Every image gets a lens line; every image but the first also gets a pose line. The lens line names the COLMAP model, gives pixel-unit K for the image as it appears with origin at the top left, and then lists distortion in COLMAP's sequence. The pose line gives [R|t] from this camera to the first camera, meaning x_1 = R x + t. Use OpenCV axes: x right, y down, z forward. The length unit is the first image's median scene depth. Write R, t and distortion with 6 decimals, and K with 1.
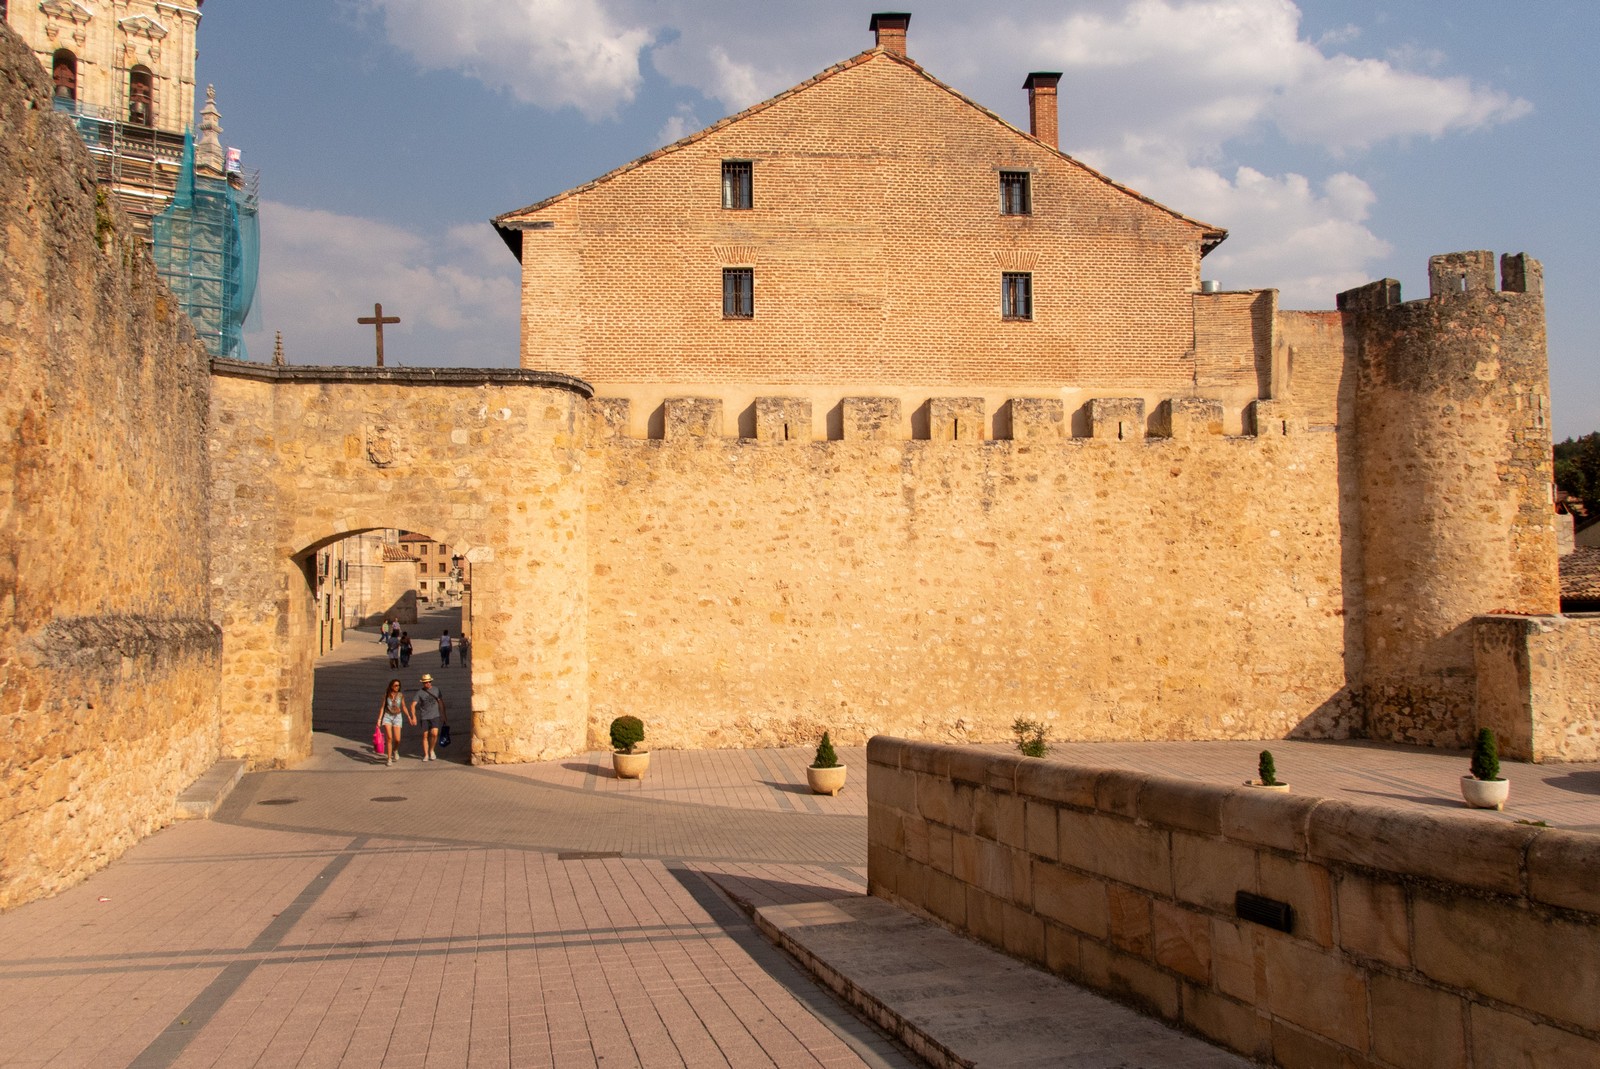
lens RADIAL K [[1170.9, 0, 800.0], [0, 1170.9, 534.5], [0, 0, 1]] dist [-0.007154, -0.005806]
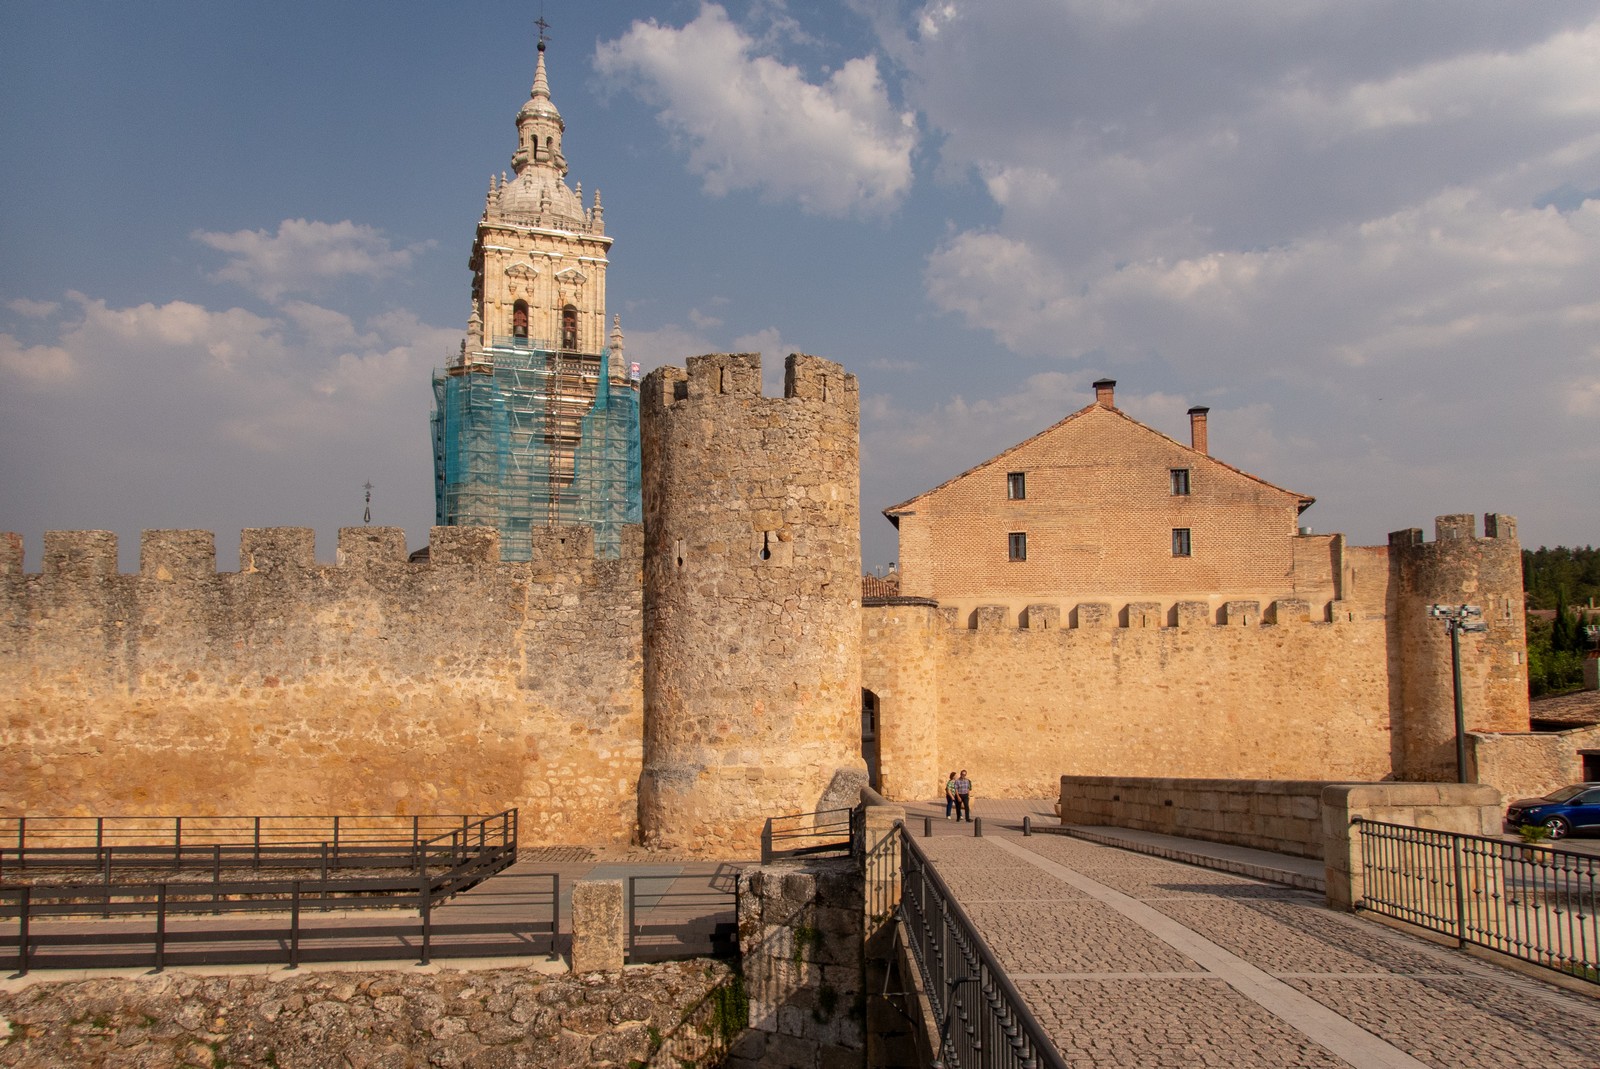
lens RADIAL K [[1172.5, 0, 795.1], [0, 1172.5, 599.4], [0, 0, 1]] dist [-0.003212, -0.008374]
pose [[0.970448, -0.012666, -0.240979, 0.051578], [0.007646, 0.999734, -0.021754, -0.092583], [0.241190, 0.019268, 0.970287, -0.876294]]
